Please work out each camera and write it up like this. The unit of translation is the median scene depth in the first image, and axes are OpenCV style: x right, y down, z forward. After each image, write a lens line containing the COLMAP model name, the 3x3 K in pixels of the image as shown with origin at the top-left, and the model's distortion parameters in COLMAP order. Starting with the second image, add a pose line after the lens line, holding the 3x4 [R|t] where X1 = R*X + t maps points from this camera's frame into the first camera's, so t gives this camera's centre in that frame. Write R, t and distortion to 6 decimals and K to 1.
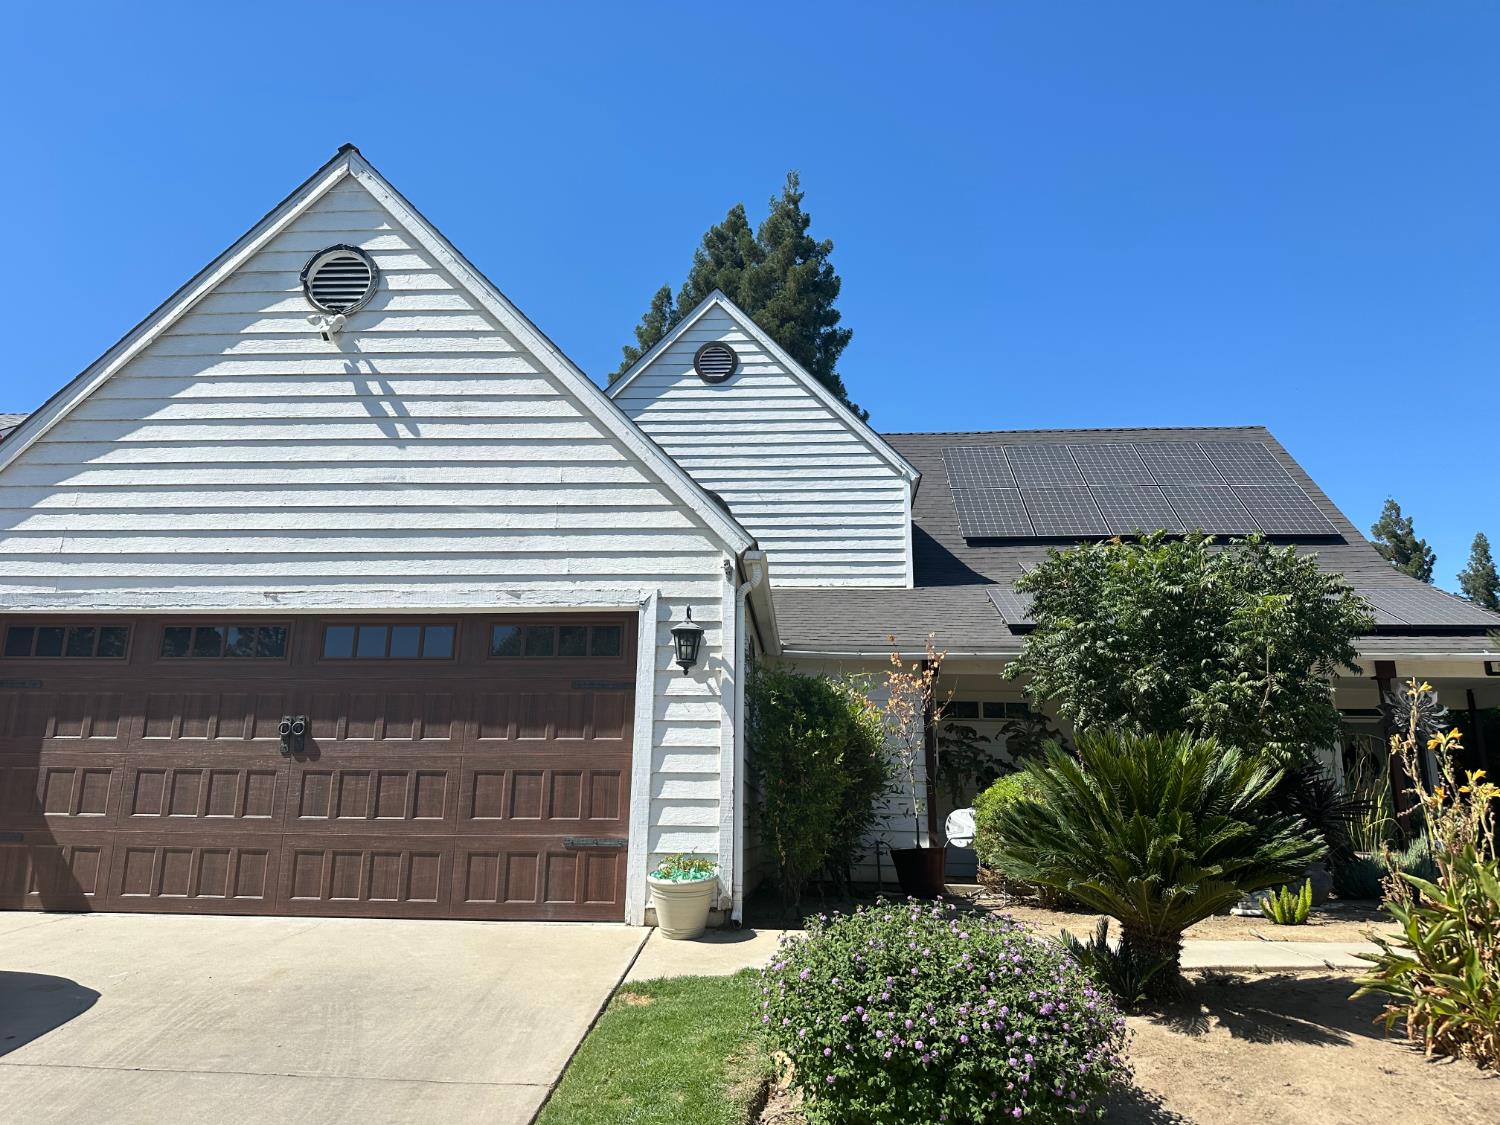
lens RADIAL K [[1049.9, 0, 762.5], [0, 1049.9, 567.4], [0, 0, 1]] dist [0.025625, -0.011200]
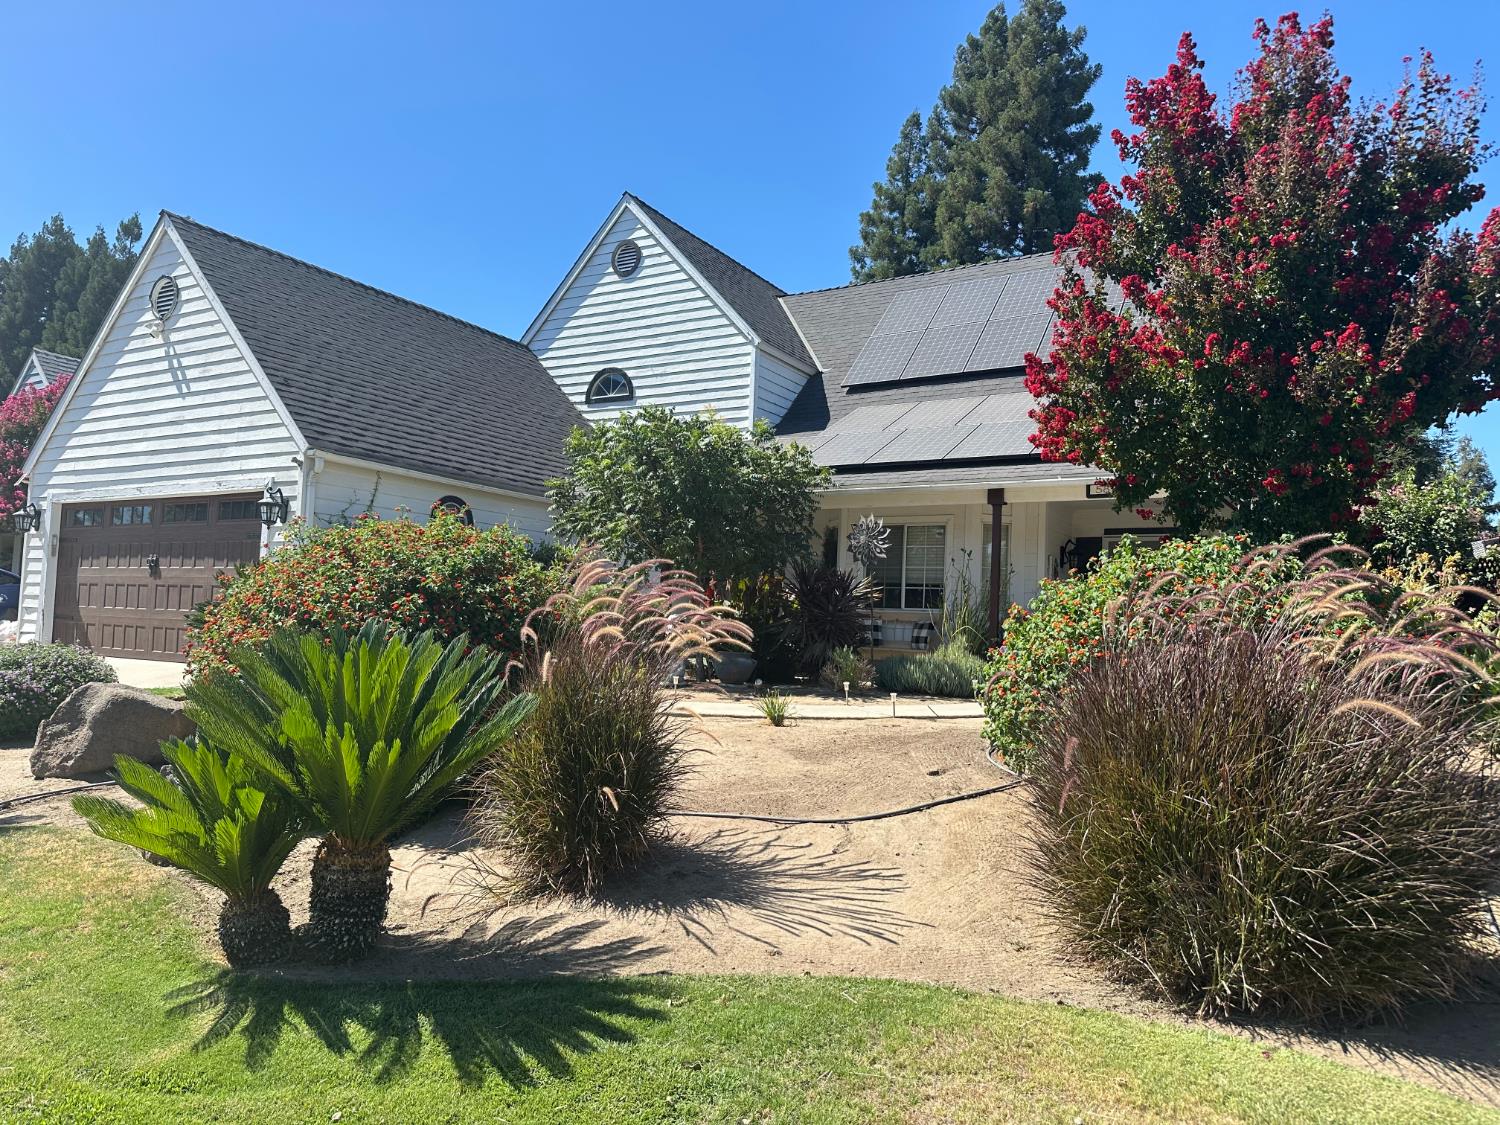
lens RADIAL K [[1049.9, 0, 747.6], [0, 1049.9, 563.0], [0, 0, 1]] dist [0.025625, -0.011200]
pose [[0.879183, -0.007078, -0.476431, 1.245266], [0.084948, 0.986199, 0.142108, -0.016502], [0.468851, -0.165411, 0.867651, -0.098276]]
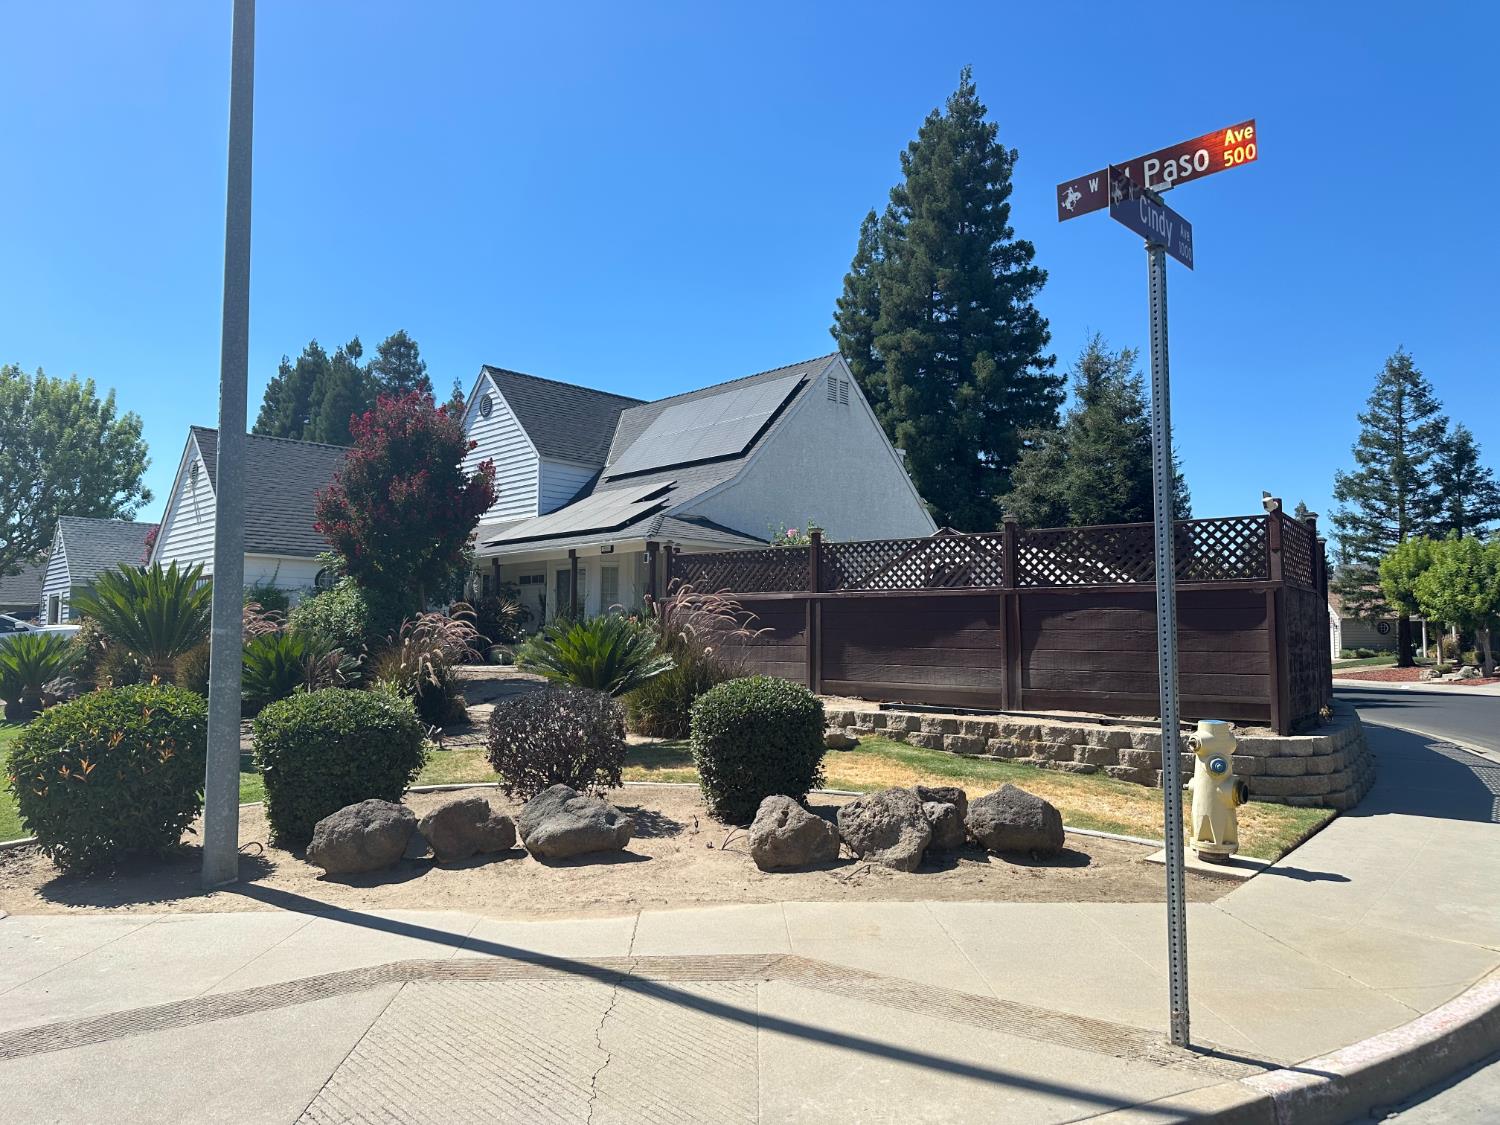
lens RADIAL K [[1049.9, 0, 762.8], [0, 1049.9, 564.4], [0, 0, 1]] dist [0.025625, -0.011200]
pose [[0.737184, -0.058935, -0.673117, 3.072934], [0.166027, 0.981447, 0.095898, -0.017755], [0.654977, -0.182450, 0.733292, -0.272909]]
